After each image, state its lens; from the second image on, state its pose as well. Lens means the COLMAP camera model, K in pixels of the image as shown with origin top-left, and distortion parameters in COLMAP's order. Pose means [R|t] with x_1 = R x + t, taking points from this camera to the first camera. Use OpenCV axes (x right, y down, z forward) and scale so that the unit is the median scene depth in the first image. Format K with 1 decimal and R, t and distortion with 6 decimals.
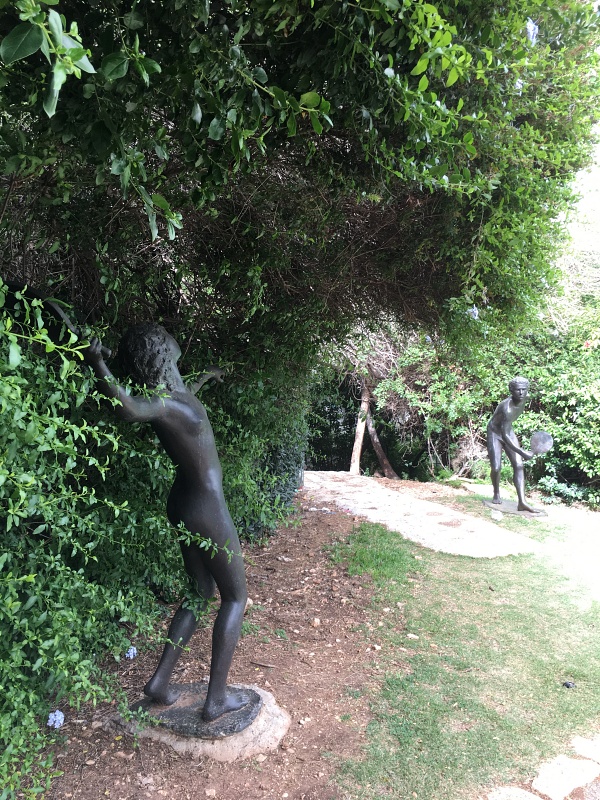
lens RADIAL K [[684.2, 0, 300.7], [0, 684.2, 397.1], [0, 0, 1]] dist [0.038820, -0.007946]
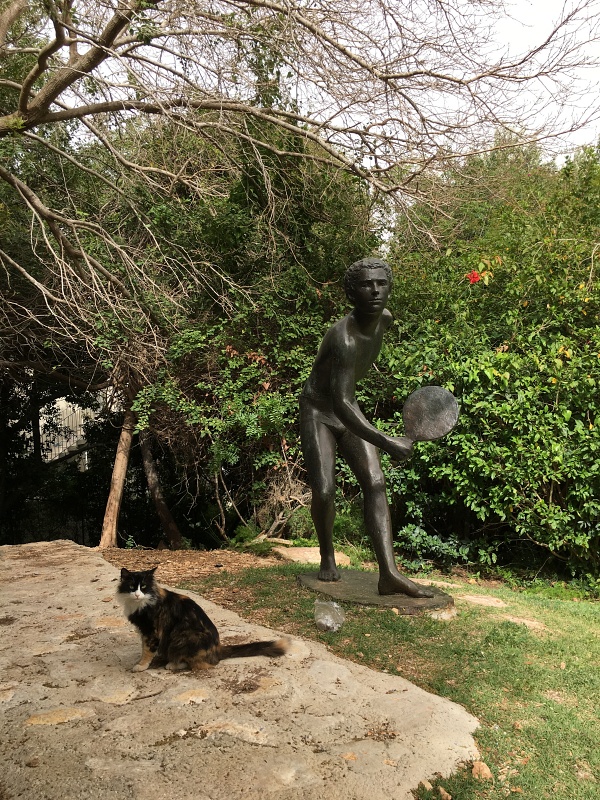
lens RADIAL K [[684.2, 0, 302.4], [0, 684.2, 401.3], [0, 0, 1]] dist [0.038820, -0.007946]
pose [[0.970695, -0.013140, 0.239956, 0.125476], [0.038643, 0.994045, -0.101889, 0.064830], [-0.237188, 0.108176, 0.965422, 0.431435]]
